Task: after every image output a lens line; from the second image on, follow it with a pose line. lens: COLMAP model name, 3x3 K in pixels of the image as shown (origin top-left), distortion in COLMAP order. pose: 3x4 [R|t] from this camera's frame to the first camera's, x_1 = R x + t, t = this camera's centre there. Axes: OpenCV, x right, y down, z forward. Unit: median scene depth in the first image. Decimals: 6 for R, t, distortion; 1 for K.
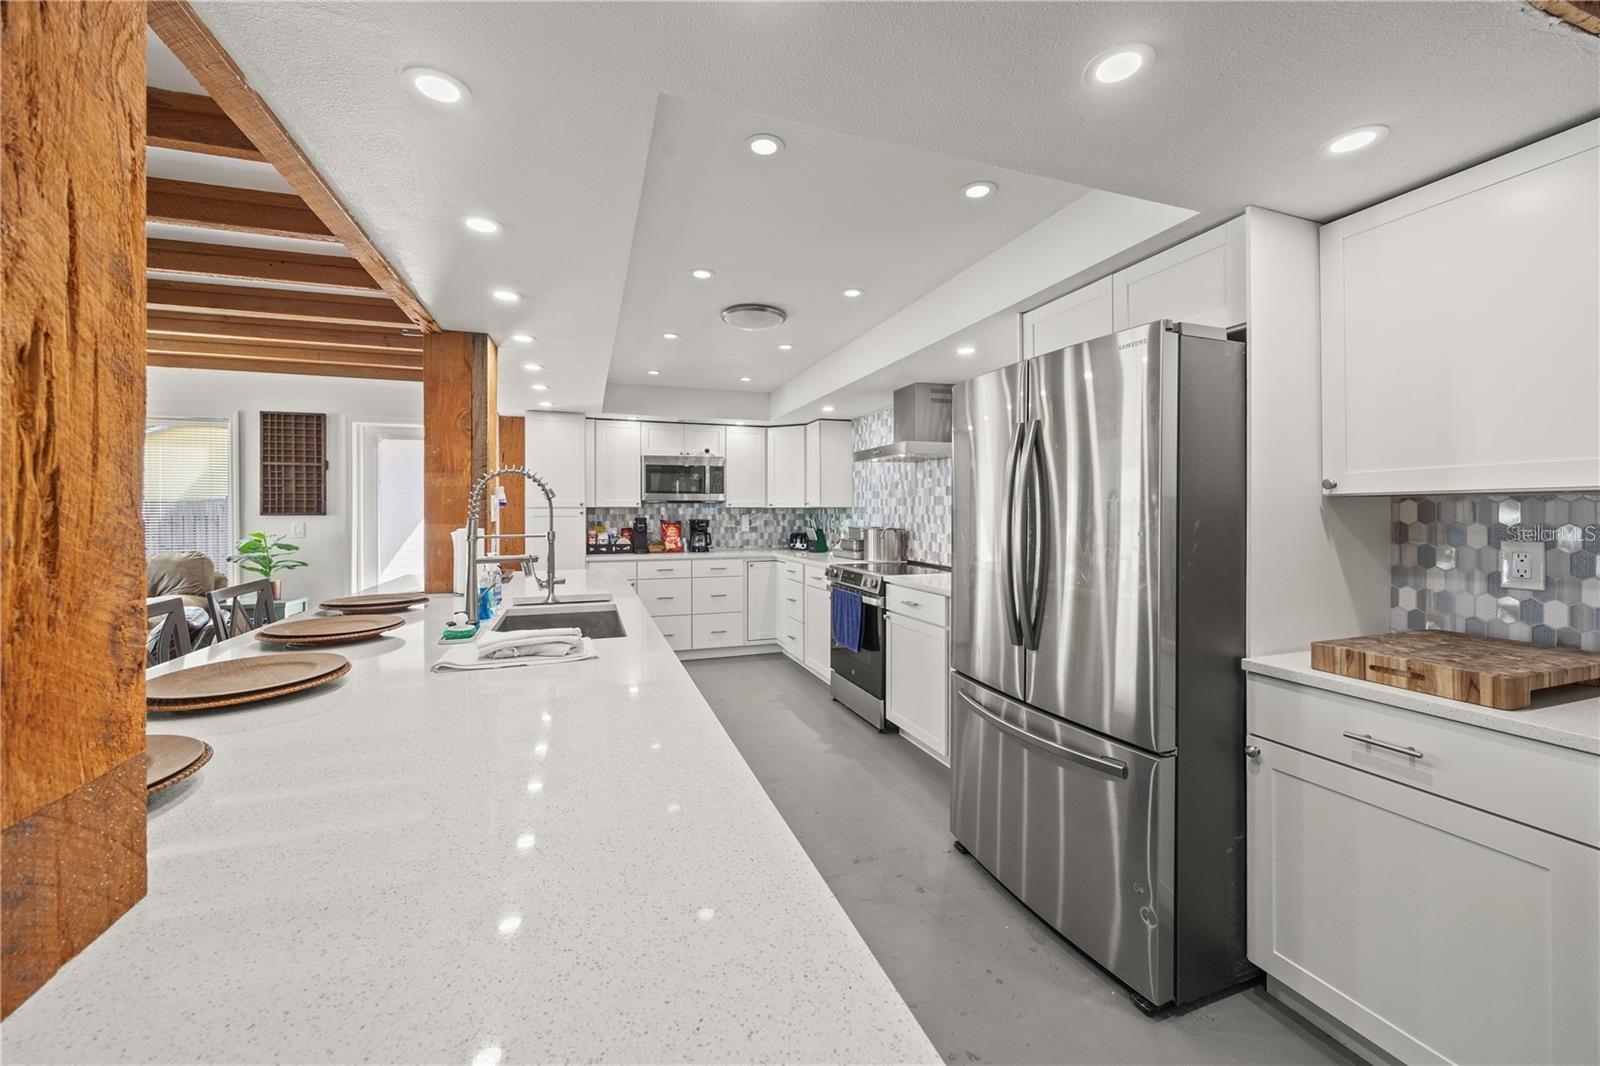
lens RADIAL K [[621.9, 0, 800.0], [0, 621.9, 533.0], [0, 0, 1]] dist [0.000559, 0.000020]
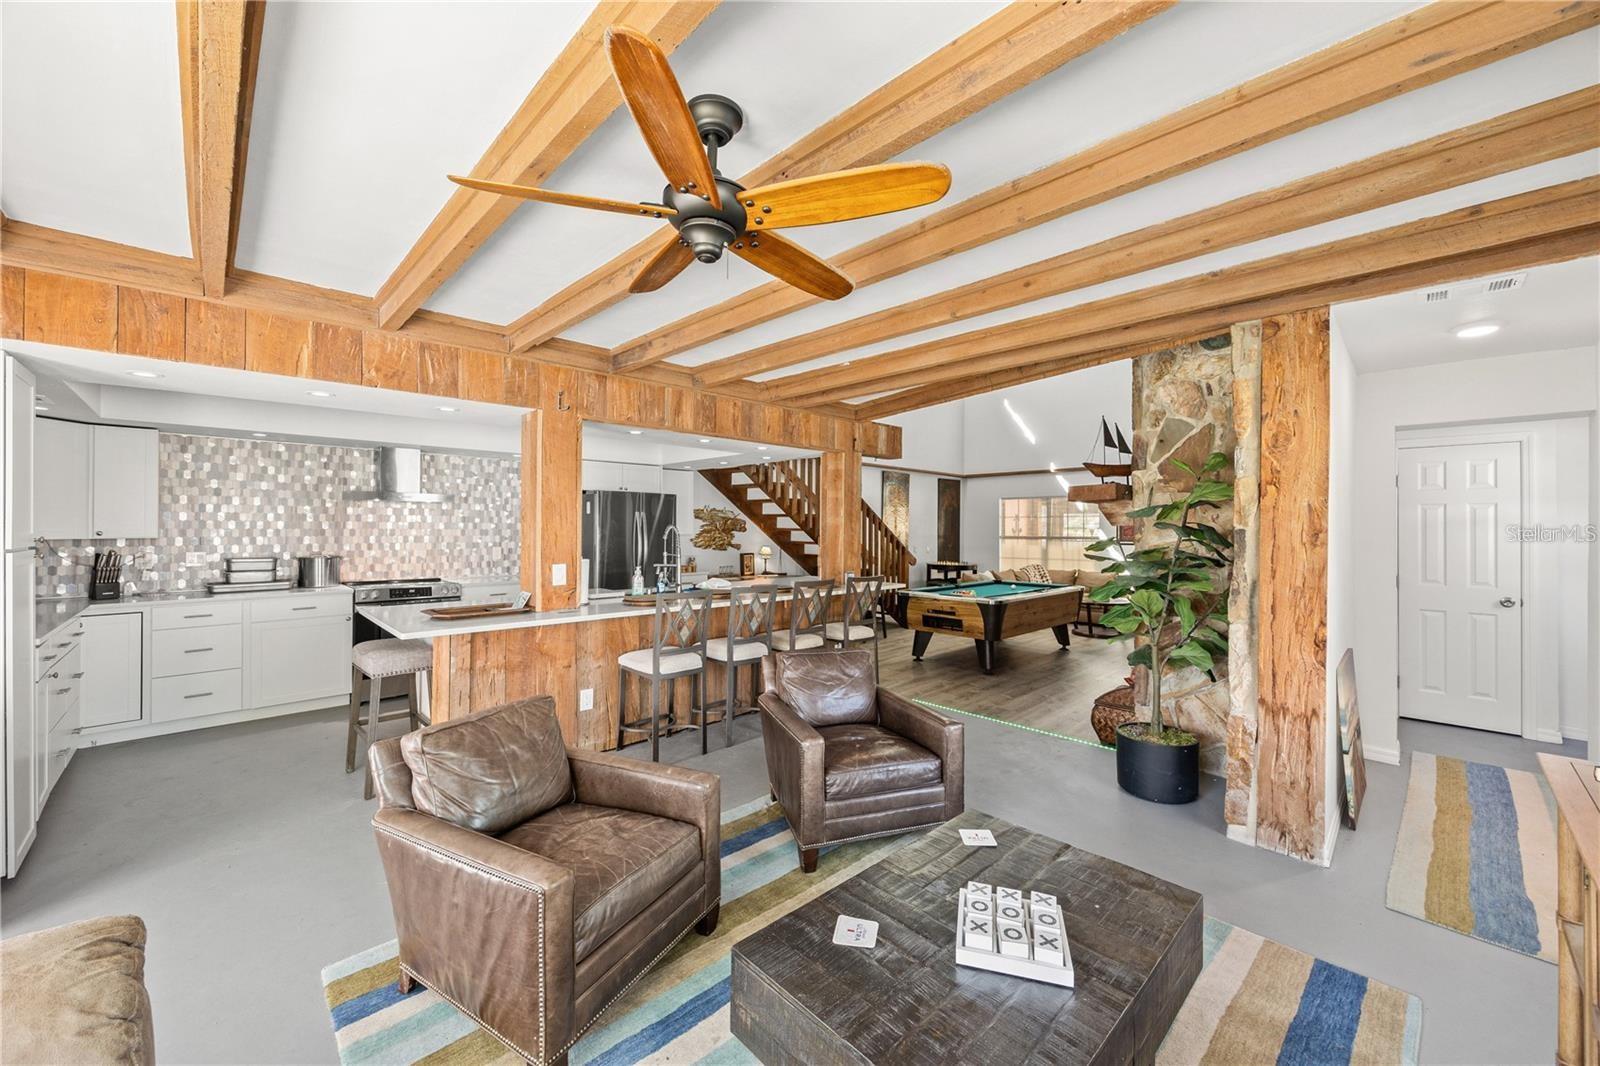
lens RADIAL K [[621.9, 0, 800.0], [0, 621.9, 533.0], [0, 0, 1]] dist [0.000559, 0.000020]
pose [[-0.420188, -0.008460, 0.907398, -1.008041], [0.028175, 0.999353, 0.022364, -0.041379], [-0.907000, 0.034963, -0.419678, 0.562798]]
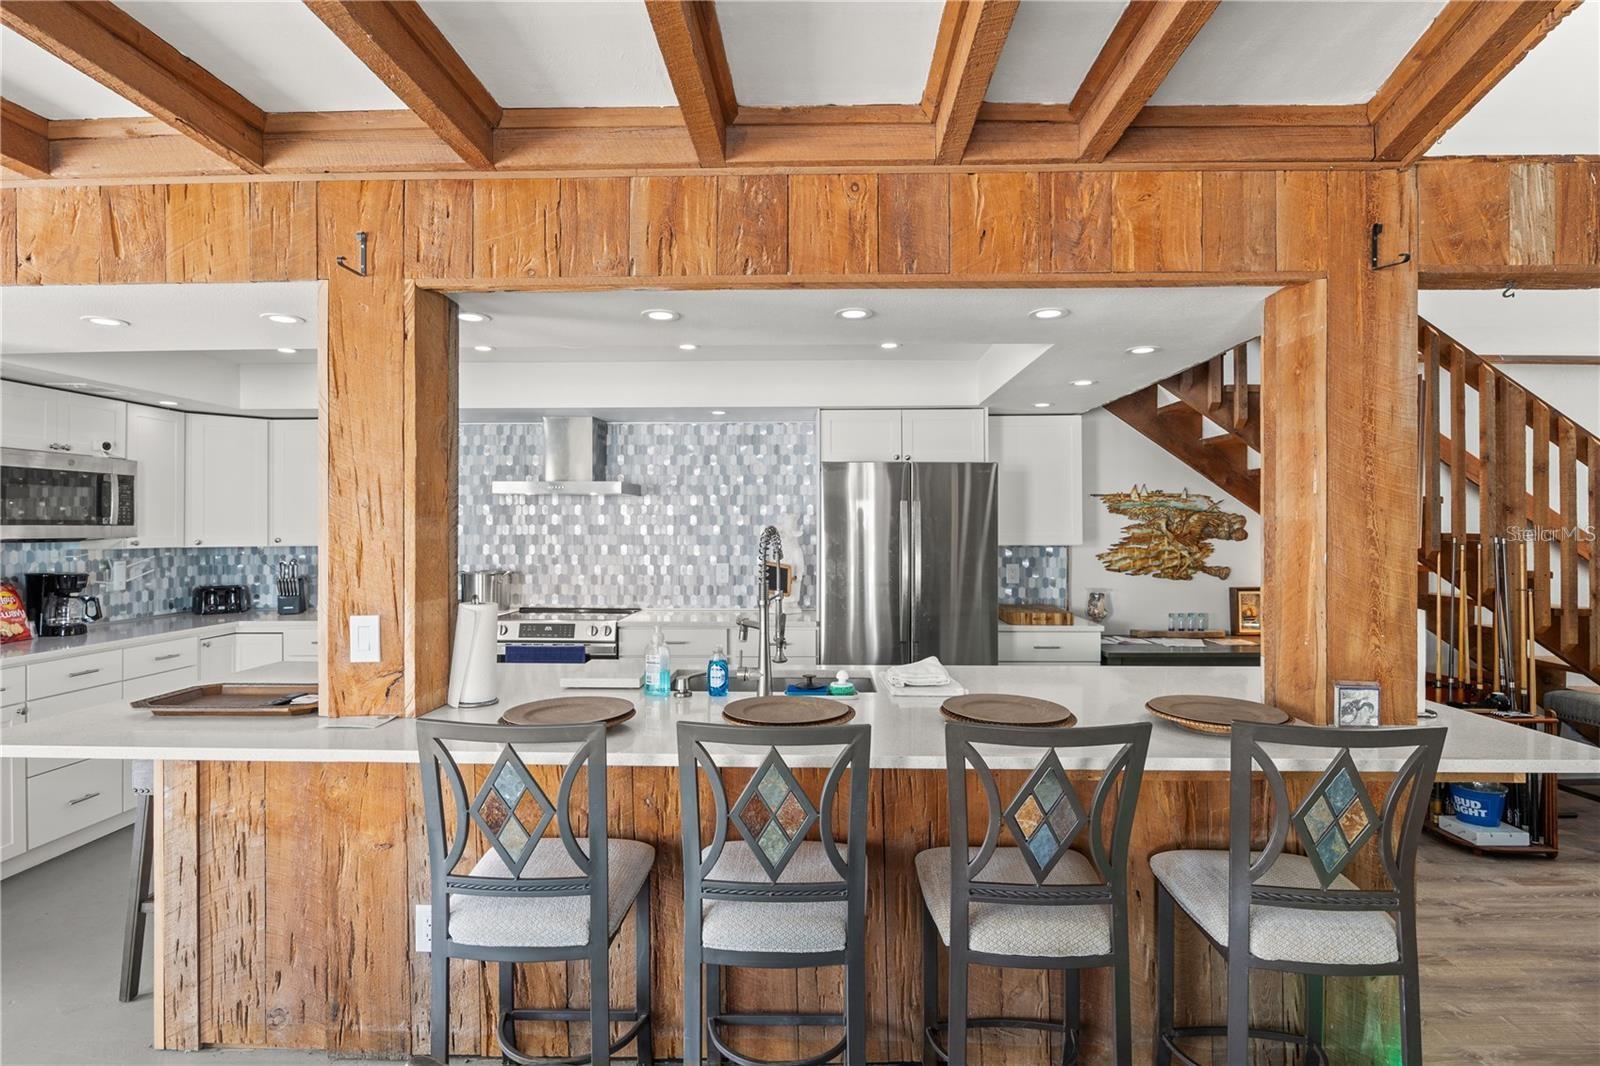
lens RADIAL K [[812.8, 0, 800.0], [0, 812.8, 533.0], [0, 0, 1]] dist [-0.002075, -0.000276]
pose [[0.359039, -0.003565, 0.933316, -0.591491], [0.032934, 0.999418, -0.008852, -0.029973], [-0.932741, 0.033916, 0.358948, 0.182123]]
